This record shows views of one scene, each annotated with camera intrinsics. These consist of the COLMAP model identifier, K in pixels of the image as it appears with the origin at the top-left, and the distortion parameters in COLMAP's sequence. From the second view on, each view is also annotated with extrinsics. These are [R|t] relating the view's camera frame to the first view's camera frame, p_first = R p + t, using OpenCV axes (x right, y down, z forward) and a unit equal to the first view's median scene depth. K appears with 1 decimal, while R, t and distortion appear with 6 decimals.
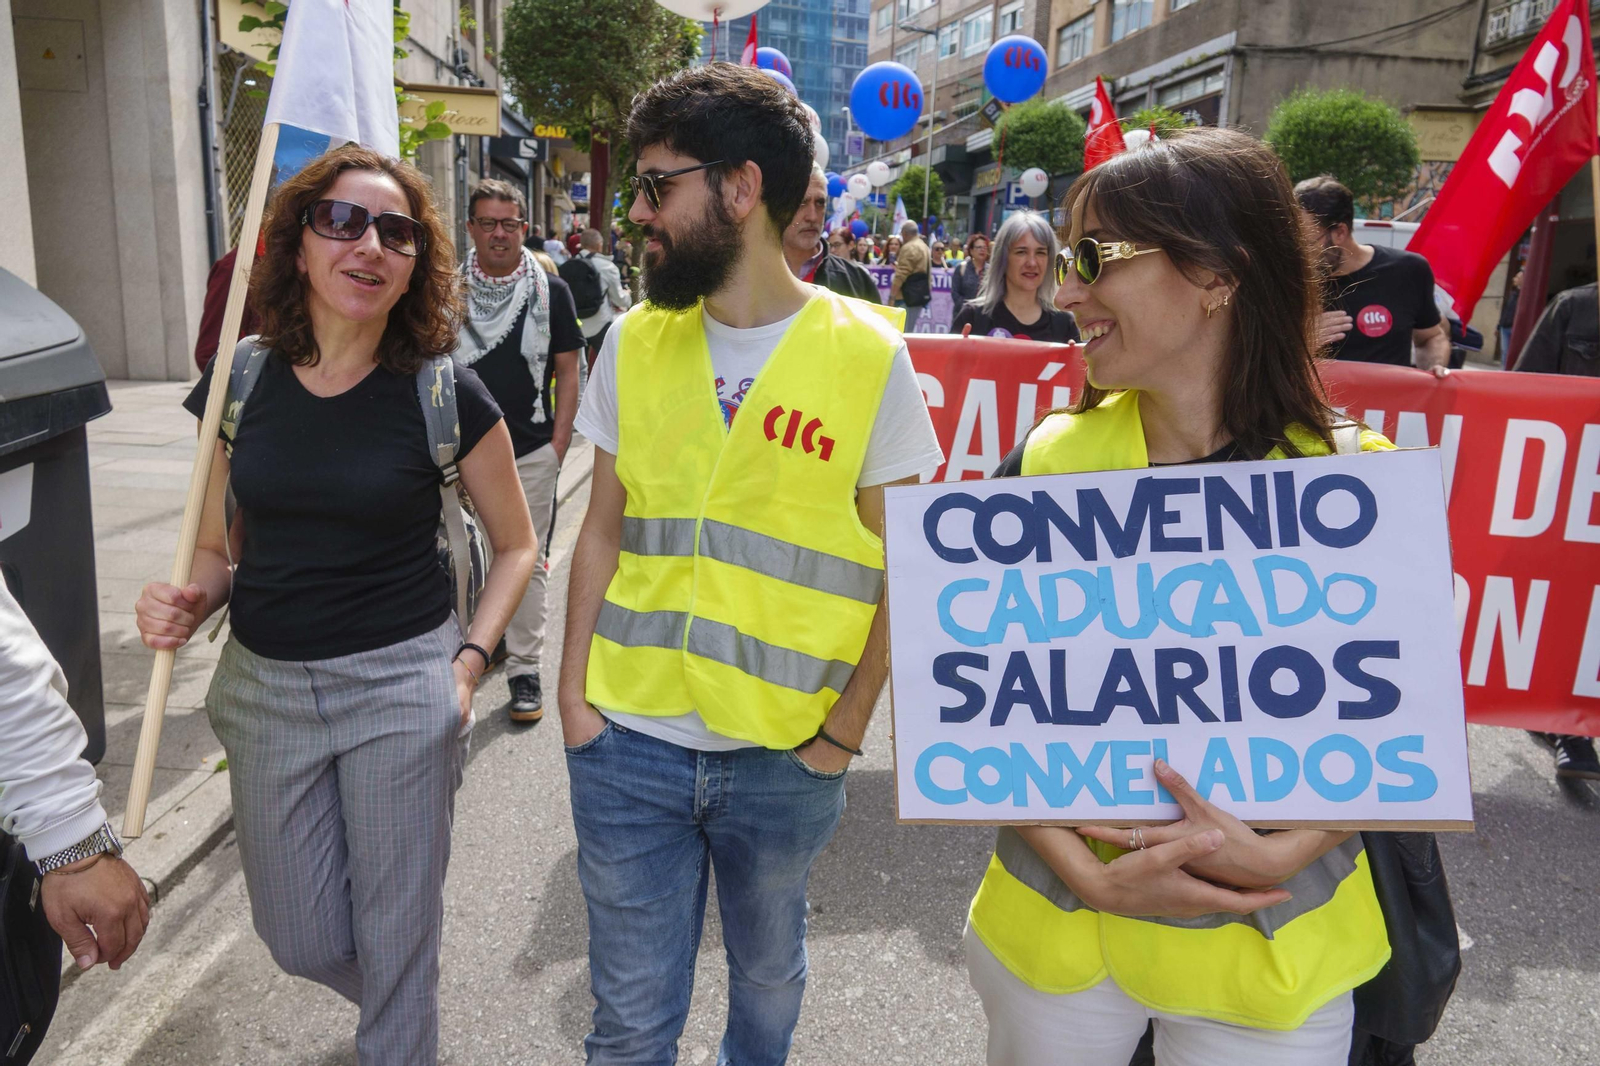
lens RADIAL K [[1111.1, 0, 799.2], [0, 1111.1, 534.4], [0, 0, 1]] dist [0.004234, -0.006976]
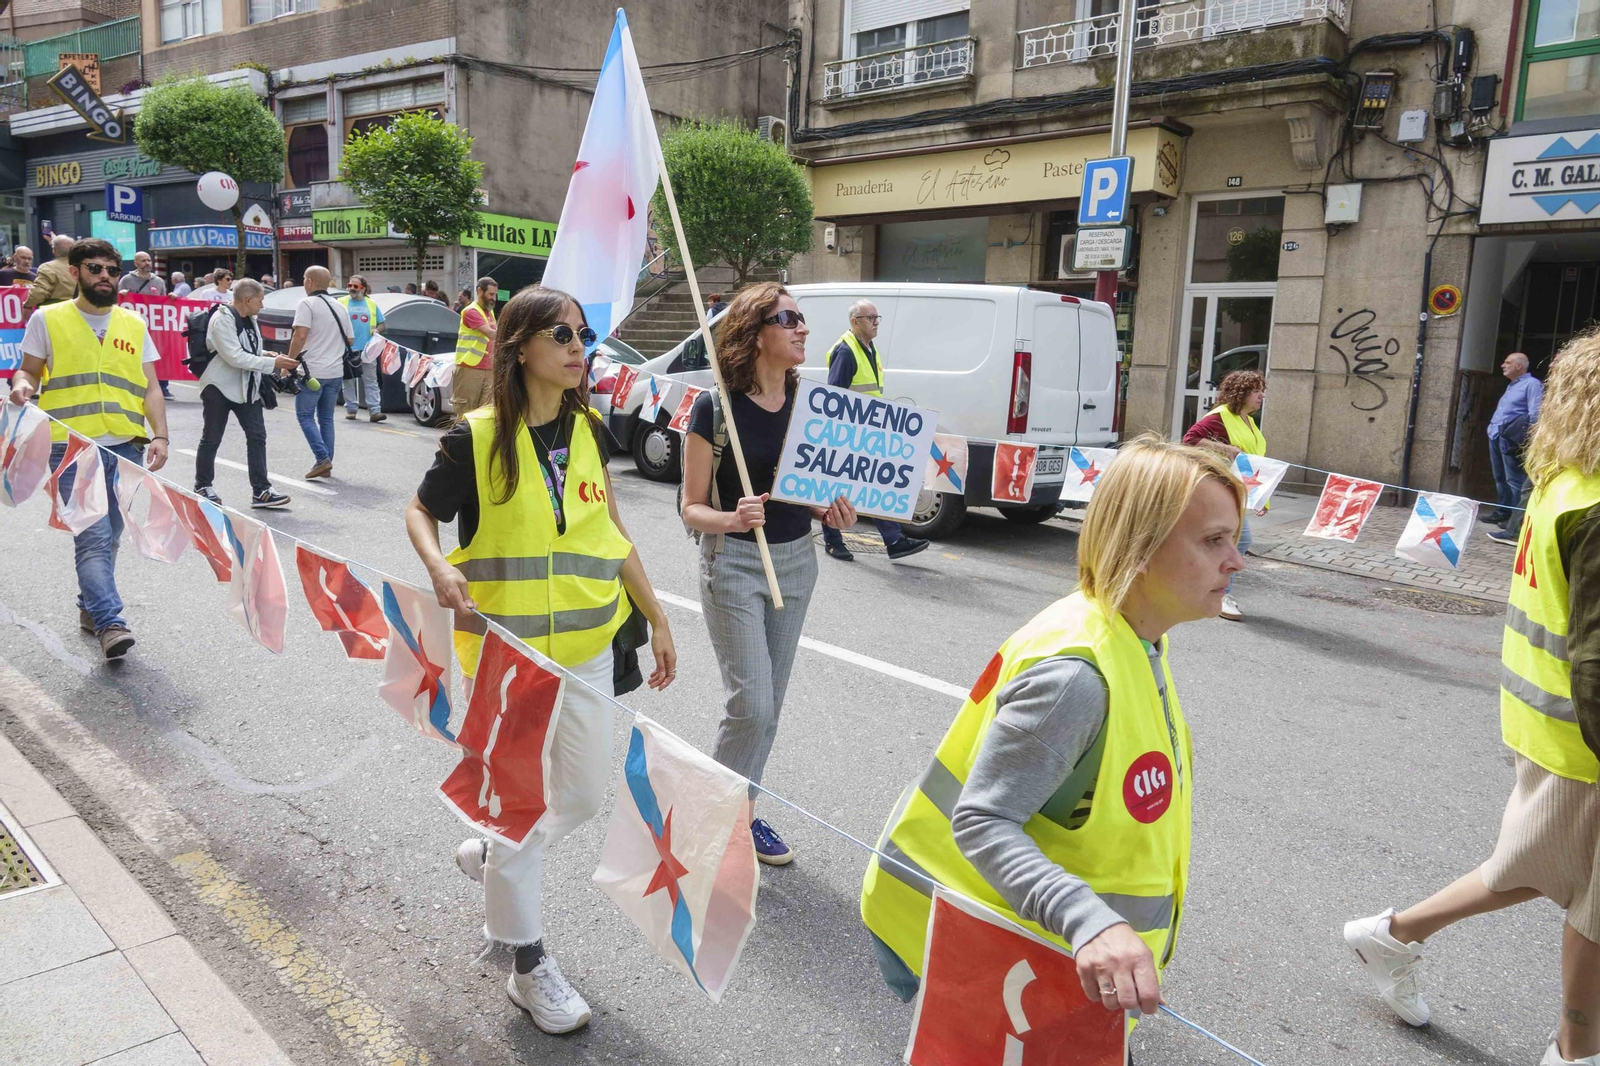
lens RADIAL K [[1111.1, 0, 807.2], [0, 1111.1, 534.7], [0, 0, 1]] dist [0.004234, -0.006976]
pose [[0.679233, -0.125883, 0.723046, -0.080563], [0.141047, 0.989206, 0.039721, -0.060219], [-0.720241, 0.075003, 0.689657, 0.212251]]
